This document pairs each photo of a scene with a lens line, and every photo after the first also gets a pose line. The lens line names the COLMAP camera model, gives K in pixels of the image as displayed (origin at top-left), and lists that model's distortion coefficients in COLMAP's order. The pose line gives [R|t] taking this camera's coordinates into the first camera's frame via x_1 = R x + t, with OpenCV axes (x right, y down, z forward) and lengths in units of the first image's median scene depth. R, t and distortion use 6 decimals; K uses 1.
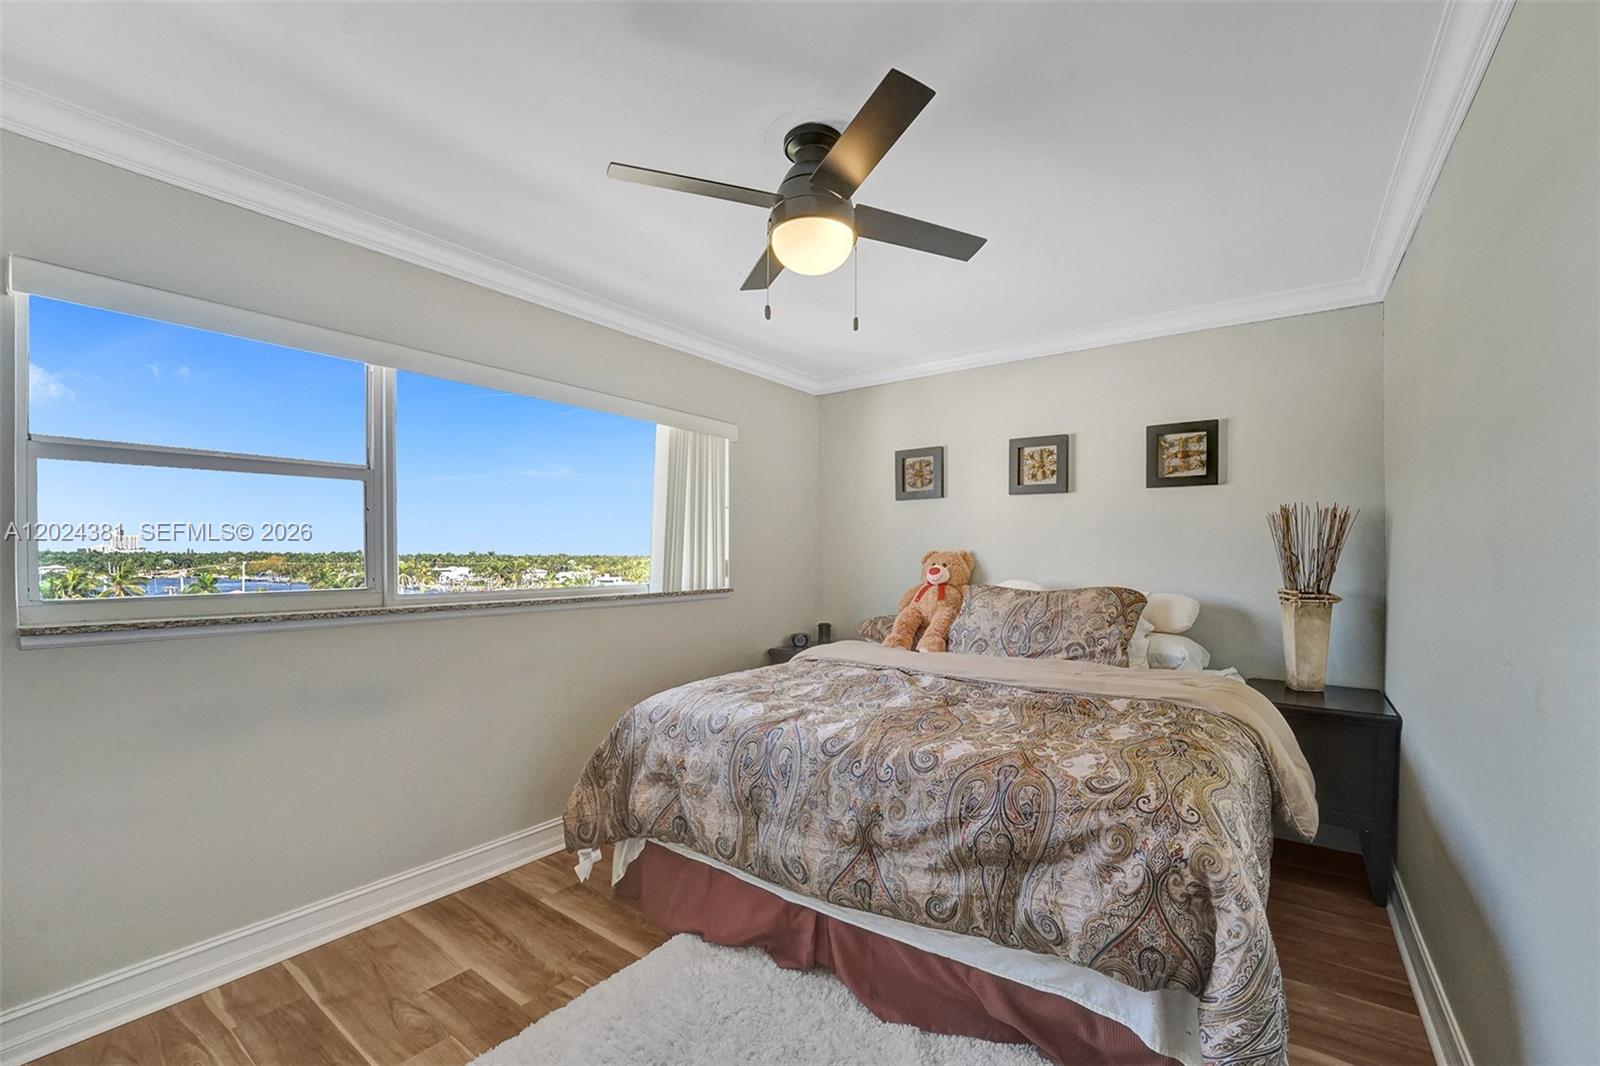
lens RADIAL K [[651.9, 0, 799.7], [0, 651.9, 555.2], [0, 0, 1]] dist [-0.026179, 0.000363]
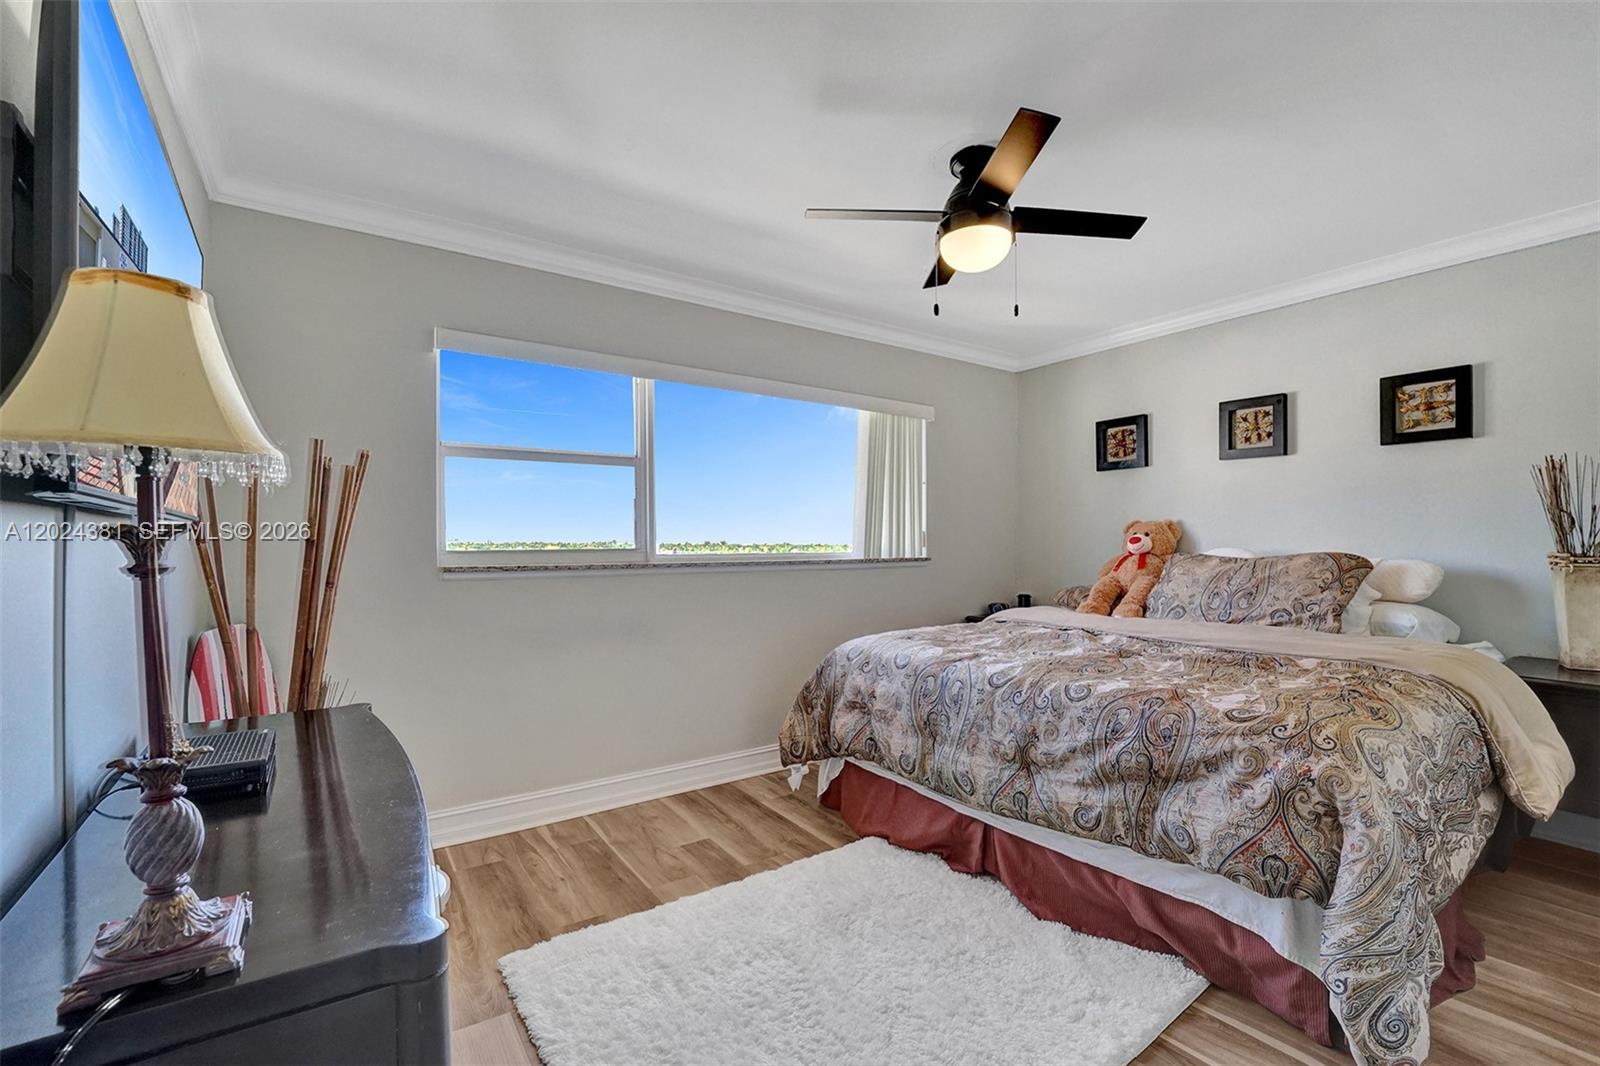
lens RADIAL K [[684.5, 0, 807.1], [0, 684.5, 533.6], [0, 0, 1]] dist [-0.030706, 0.000674]
pose [[0.947922, -0.010269, -0.318336, 0.107447], [0.004145, 0.999793, -0.019910, 0.054914], [0.318475, 0.017553, 0.947769, -0.229255]]
